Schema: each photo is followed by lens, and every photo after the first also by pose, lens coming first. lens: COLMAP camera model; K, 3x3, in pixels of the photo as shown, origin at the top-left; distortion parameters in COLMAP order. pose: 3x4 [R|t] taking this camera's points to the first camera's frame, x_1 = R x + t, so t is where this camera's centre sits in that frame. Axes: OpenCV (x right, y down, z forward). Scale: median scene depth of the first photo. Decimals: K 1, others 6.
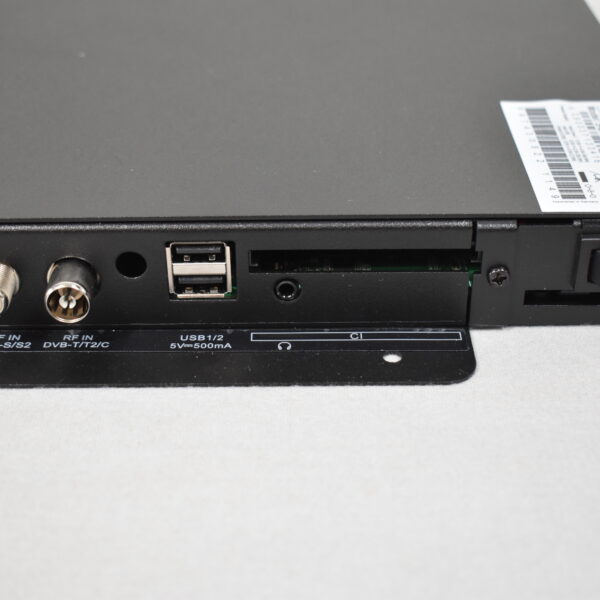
lens RADIAL K [[1240.2, 0, 300.3], [0, 1240.2, 299.9], [0, 0, 1]] dist [0.036283, 0.000000]
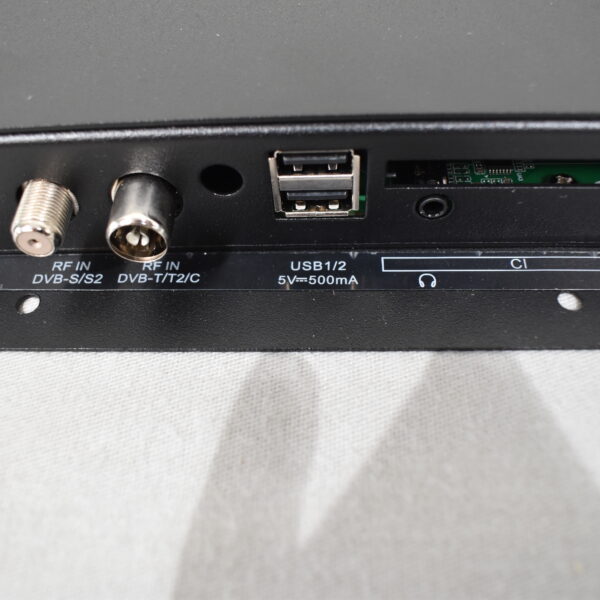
lens RADIAL K [[677.7, 0, 299.1], [0, 677.7, 300.1], [0, 0, 1]] dist [-0.109296, 0.000000]
pose [[0.998360, 0.003103, -0.057162, -0.067689], [0.017830, 0.932006, 0.362004, -0.103140], [0.054399, -0.362430, 0.930422, 0.604894]]
